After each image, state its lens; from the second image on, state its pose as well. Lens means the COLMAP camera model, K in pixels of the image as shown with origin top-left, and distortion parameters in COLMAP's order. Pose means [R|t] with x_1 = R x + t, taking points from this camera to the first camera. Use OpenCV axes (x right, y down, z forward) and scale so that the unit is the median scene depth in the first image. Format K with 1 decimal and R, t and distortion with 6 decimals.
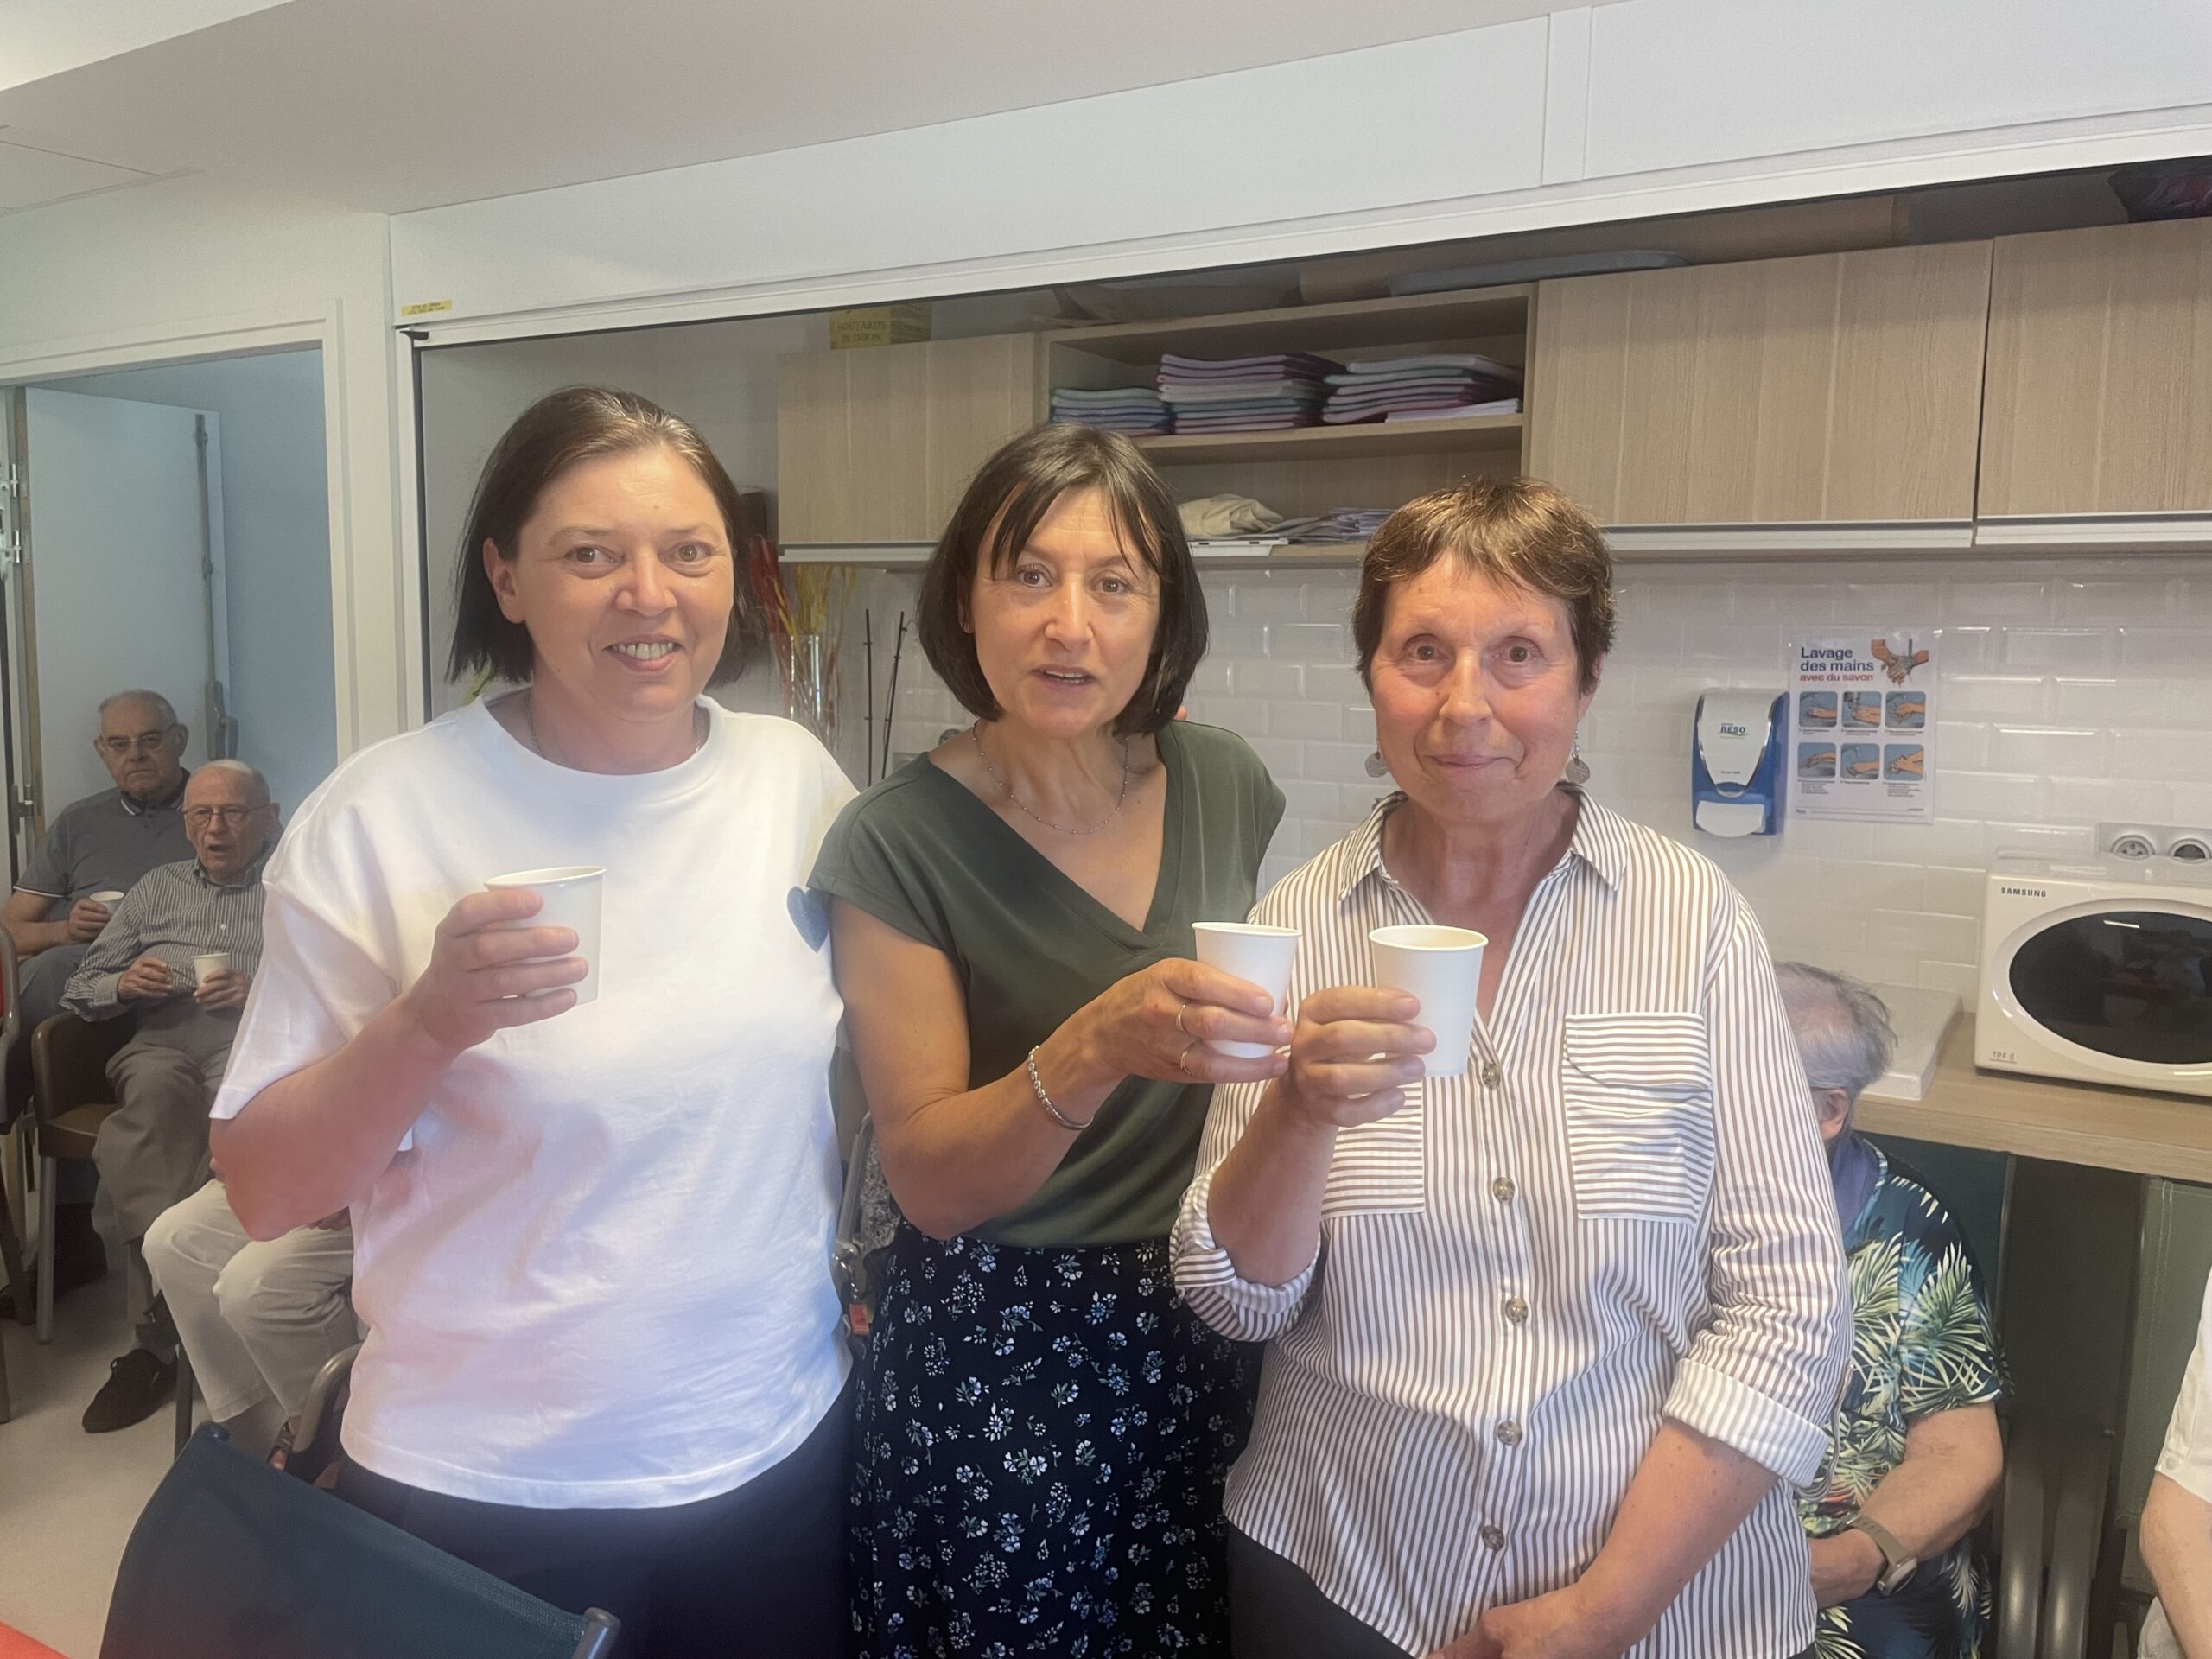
lens RADIAL K [[1671.4, 0, 1099.8], [0, 1671.4, 819.2], [0, 0, 1]] dist [0.090028, -0.118076]
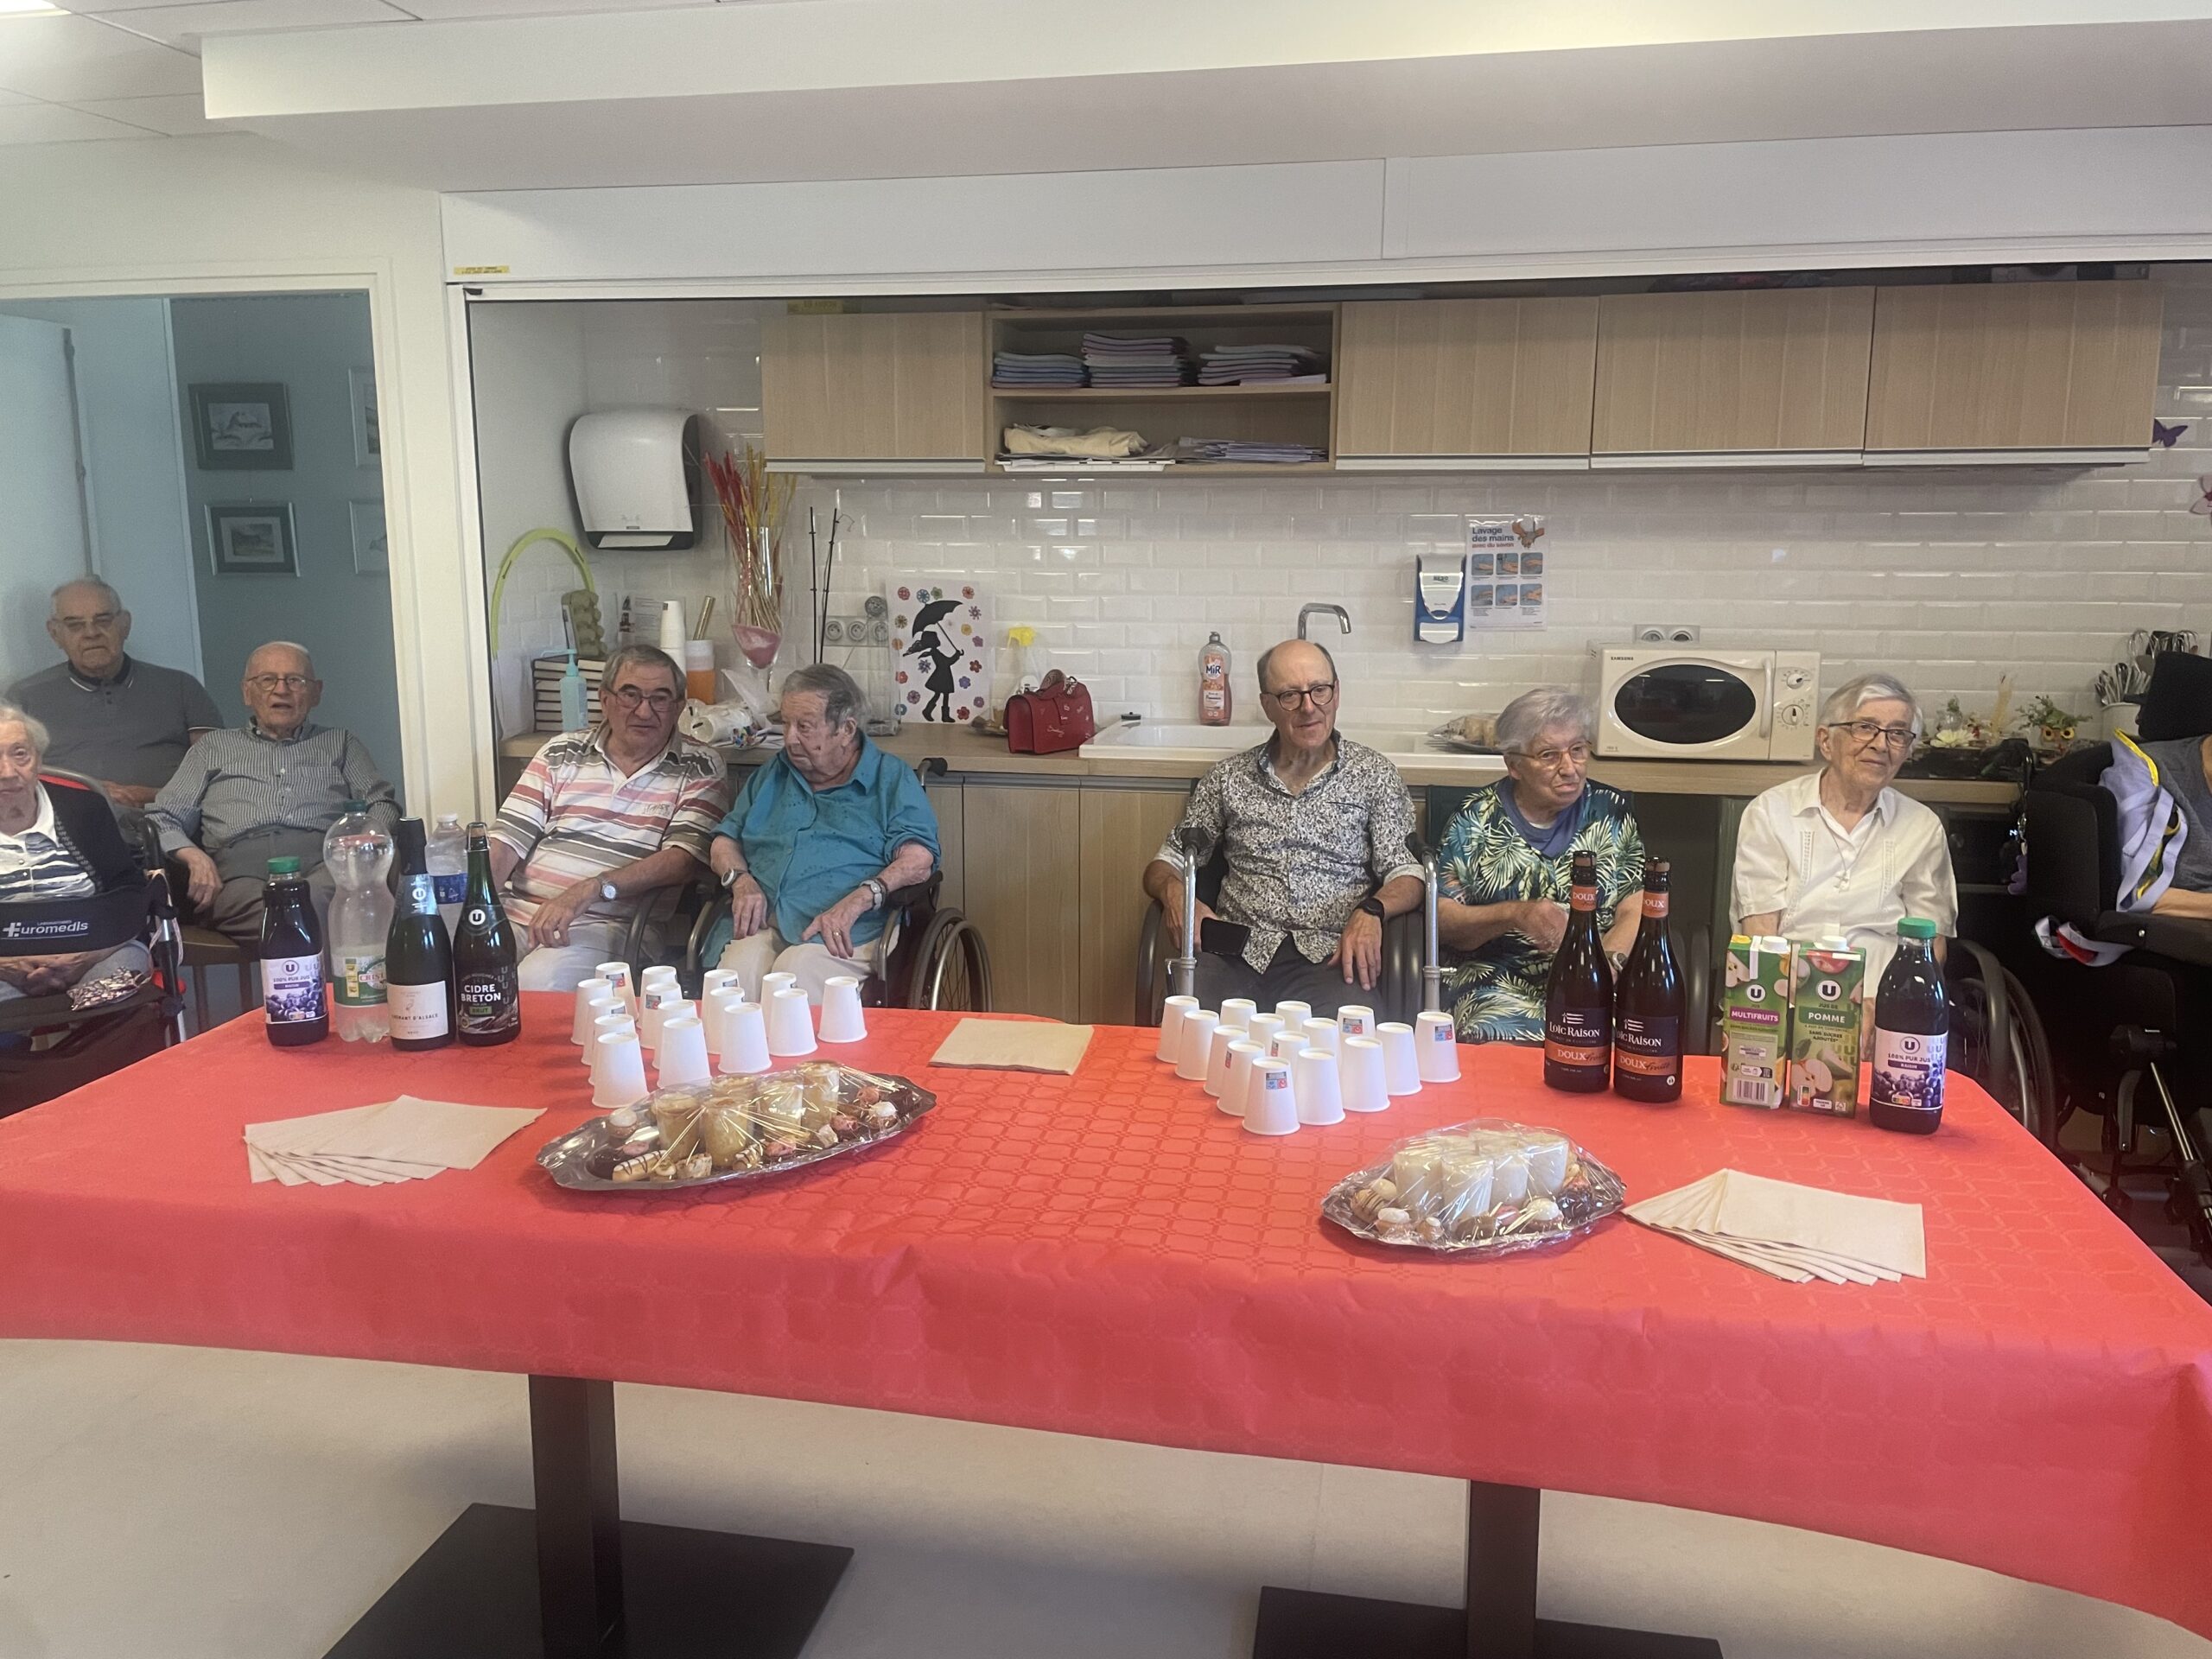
lens RADIAL K [[1671.4, 0, 1089.8], [0, 1671.4, 840.9], [0, 0, 1]] dist [0.090028, -0.118076]
pose [[0.947104, -0.070738, 0.313034, -0.484704], [0.046228, 0.995304, 0.085049, 0.047334], [-0.317581, -0.066080, 0.945926, -0.468540]]
